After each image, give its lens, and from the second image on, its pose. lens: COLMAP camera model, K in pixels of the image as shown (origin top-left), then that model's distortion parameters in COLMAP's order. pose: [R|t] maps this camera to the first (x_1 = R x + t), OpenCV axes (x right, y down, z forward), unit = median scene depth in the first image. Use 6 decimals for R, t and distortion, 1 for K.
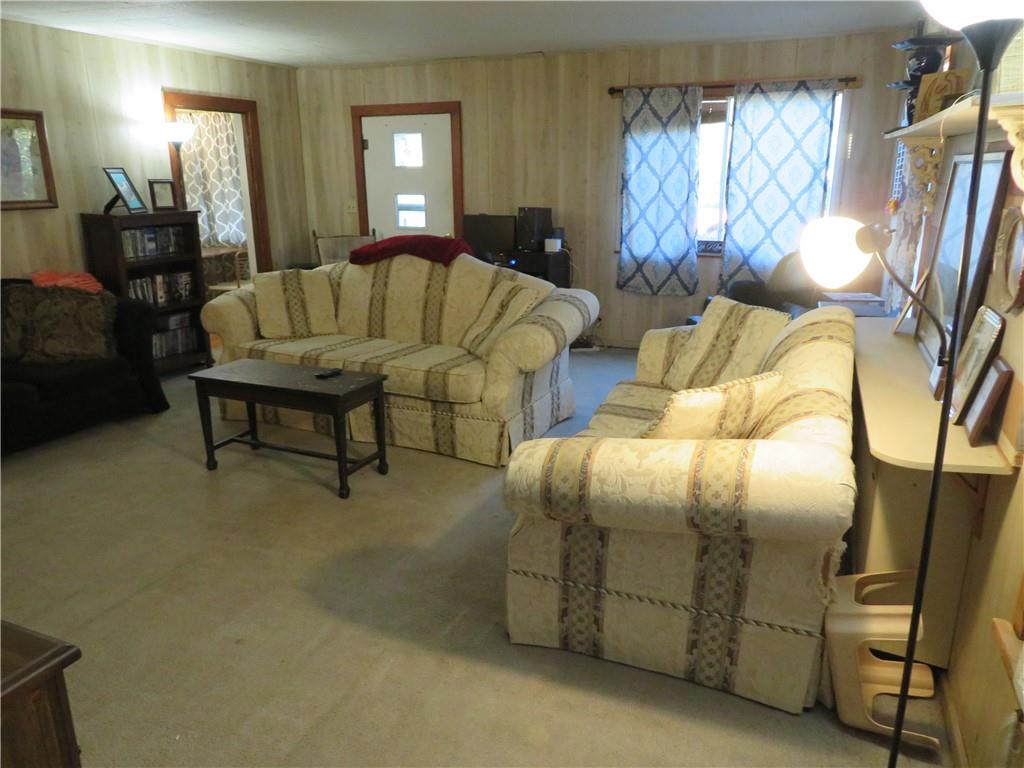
lens RADIAL K [[723.6, 0, 513.8], [0, 723.6, 380.8], [0, 0, 1]] dist [-0.009393, -0.000775]
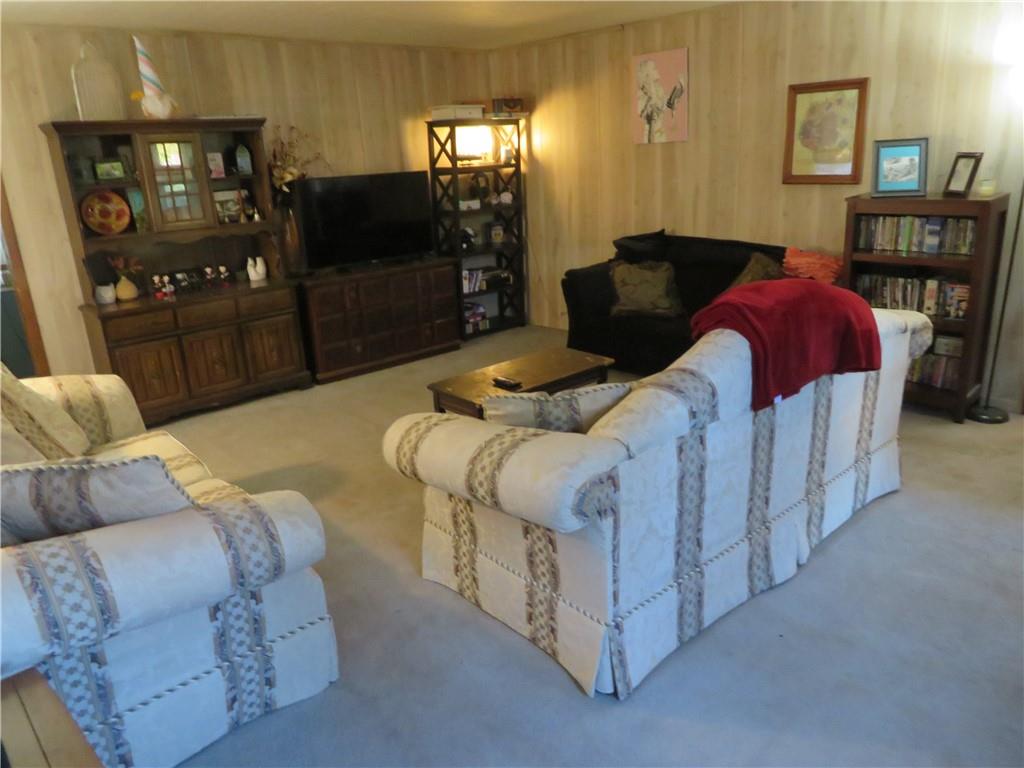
lens RADIAL K [[723.6, 0, 513.8], [0, 723.6, 380.8], [0, 0, 1]] dist [-0.009393, -0.000775]
pose [[-0.390049, 0.296141, -0.871873, 0.387943], [-0.226265, 0.887013, 0.402508, -0.266593], [0.892561, 0.354272, -0.278972, 0.882672]]
